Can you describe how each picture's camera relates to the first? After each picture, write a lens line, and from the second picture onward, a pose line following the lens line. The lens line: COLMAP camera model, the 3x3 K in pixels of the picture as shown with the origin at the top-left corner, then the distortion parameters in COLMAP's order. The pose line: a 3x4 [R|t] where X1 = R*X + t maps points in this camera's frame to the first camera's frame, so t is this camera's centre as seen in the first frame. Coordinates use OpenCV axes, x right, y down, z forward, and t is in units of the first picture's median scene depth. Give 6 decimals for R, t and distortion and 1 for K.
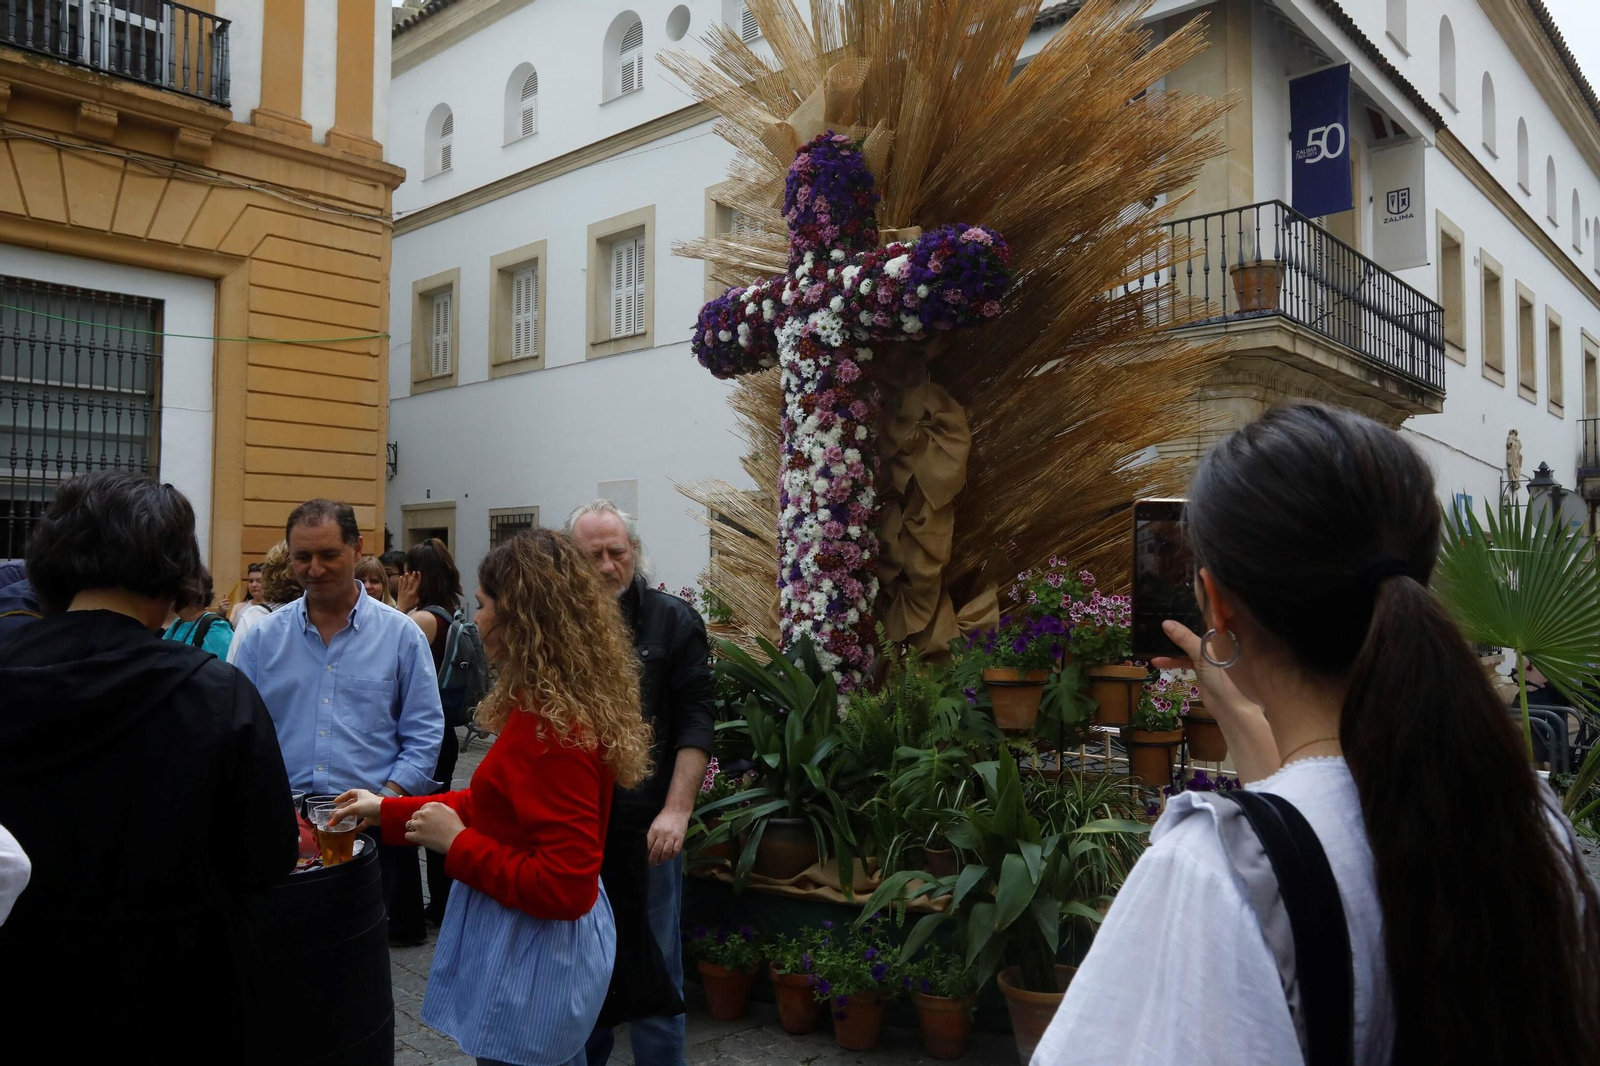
lens RADIAL K [[1169.2, 0, 800.0], [0, 1169.2, 533.0], [0, 0, 1]] dist [-0.023106, 0.000120]
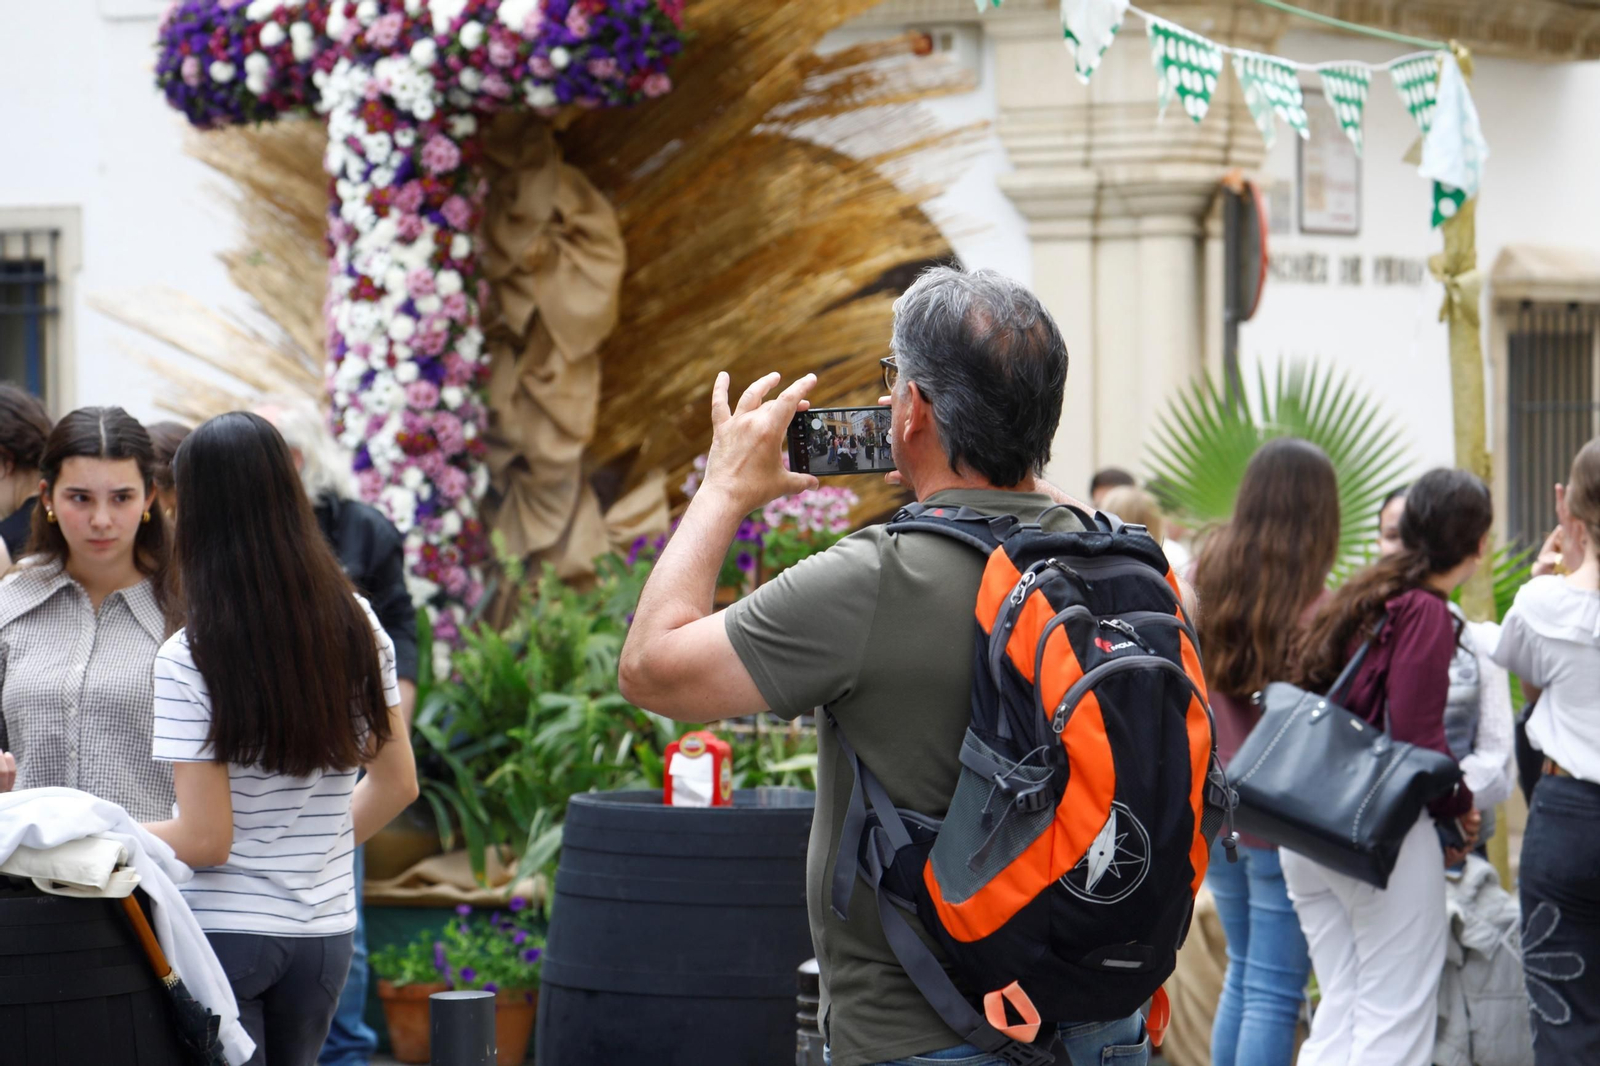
lens RADIAL K [[4951.6, 0, 800.0], [0, 4951.6, 533.0], [0, 0, 1]] dist [-0.202829, -0.794077]
pose [[0.978481, -0.017854, 0.205561, -0.337451], [0.003648, 0.997590, 0.069281, -0.117238], [-0.206303, -0.067041, 0.976189, -1.779309]]
